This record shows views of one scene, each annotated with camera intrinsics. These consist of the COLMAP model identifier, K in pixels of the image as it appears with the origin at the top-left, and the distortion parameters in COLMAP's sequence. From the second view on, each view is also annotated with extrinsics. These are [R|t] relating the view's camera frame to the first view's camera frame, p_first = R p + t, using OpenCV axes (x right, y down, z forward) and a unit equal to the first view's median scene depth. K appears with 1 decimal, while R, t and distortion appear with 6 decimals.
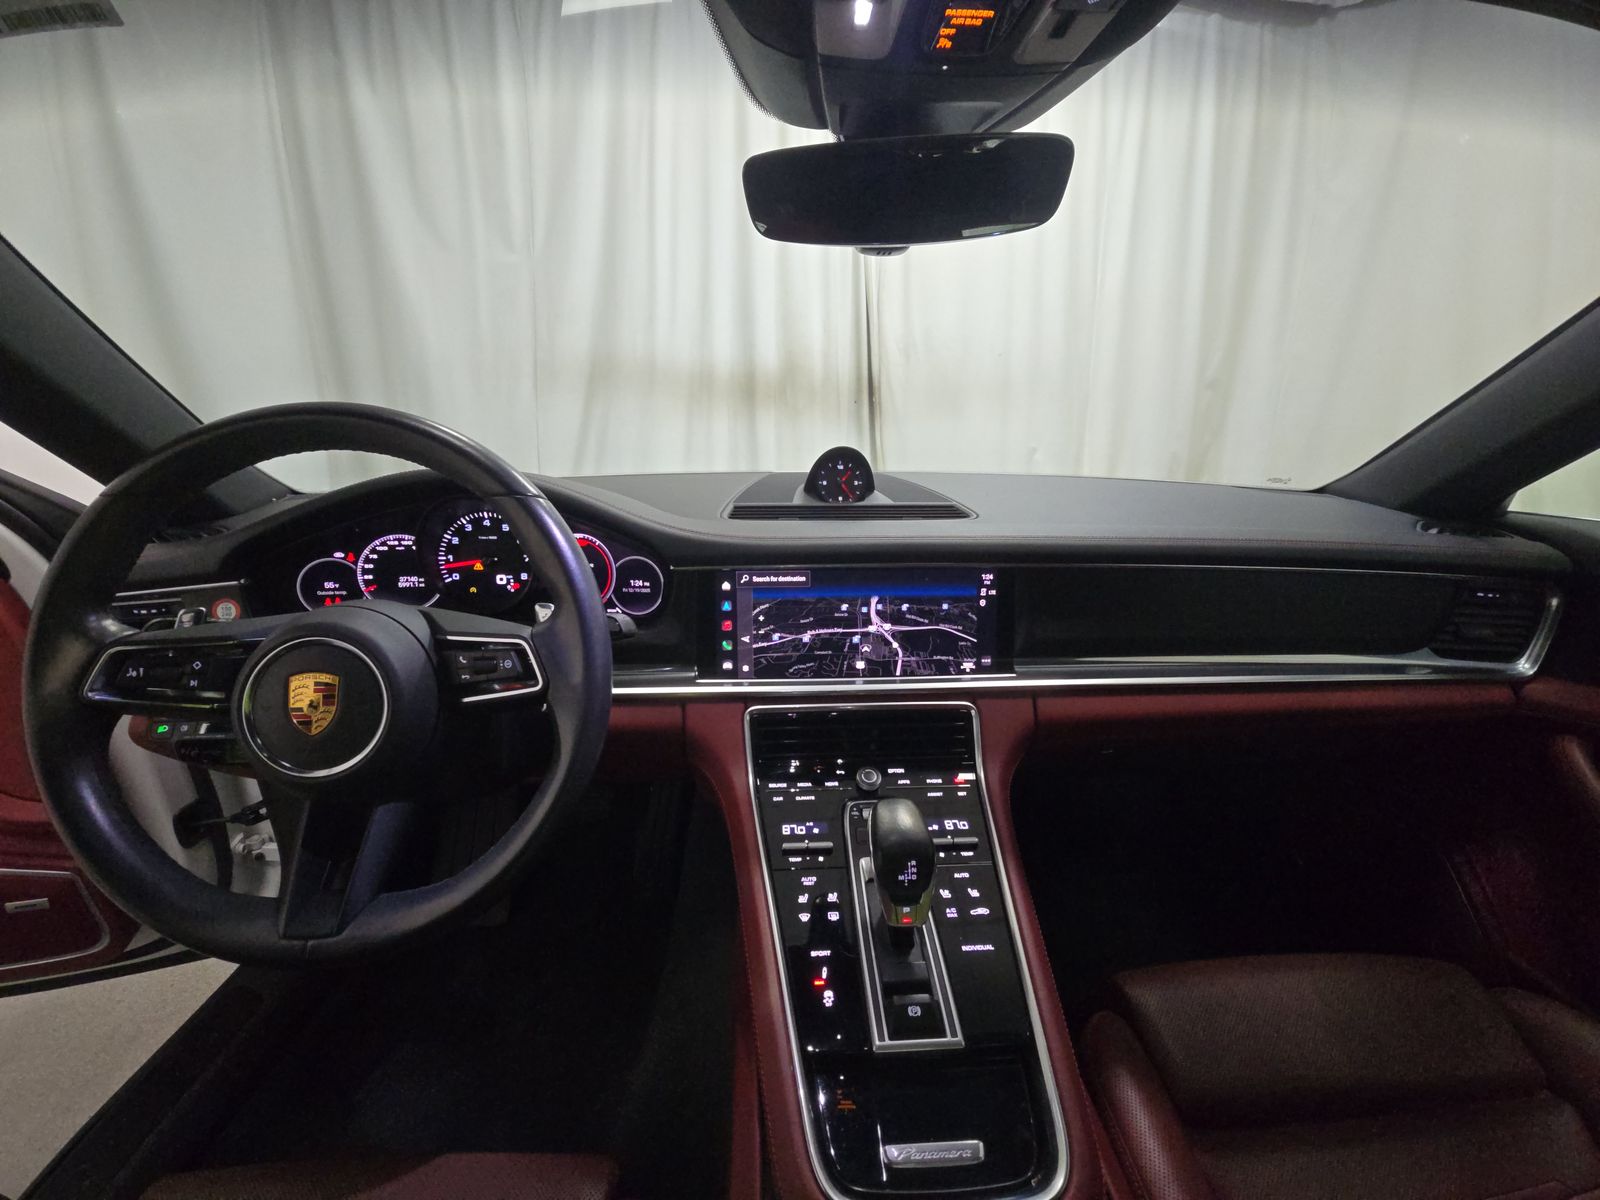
lens RADIAL K [[648.4, 0, 792.5], [0, 648.4, 597.7], [0, 0, 1]] dist [-0.001326, 0.000002]
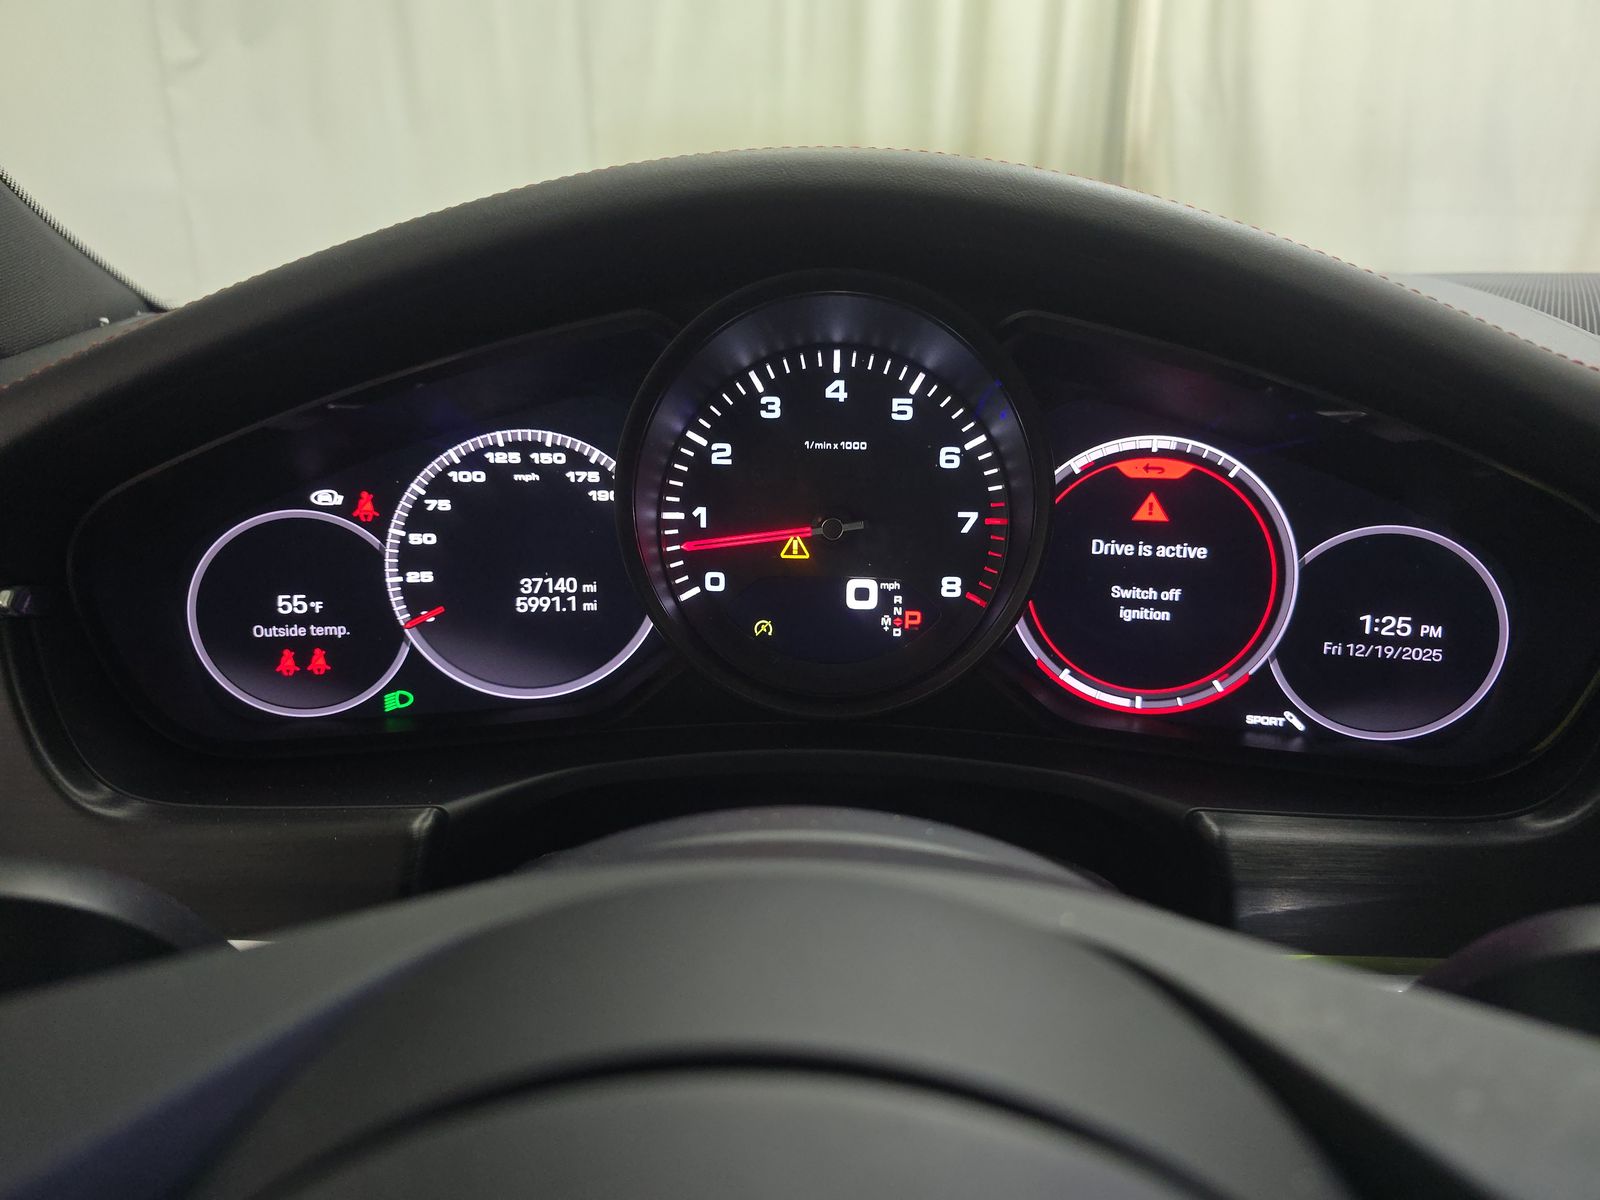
lens RADIAL K [[1049.5, 0, 803.7], [0, 1049.5, 601.0], [0, 0, 1]] dist [0.001821, -0.002377]
pose [[0.996098, 0.029048, -0.083339, -0.446741], [-0.025323, 0.998647, 0.045414, -0.046521], [0.084546, -0.043126, 0.995486, 0.553191]]
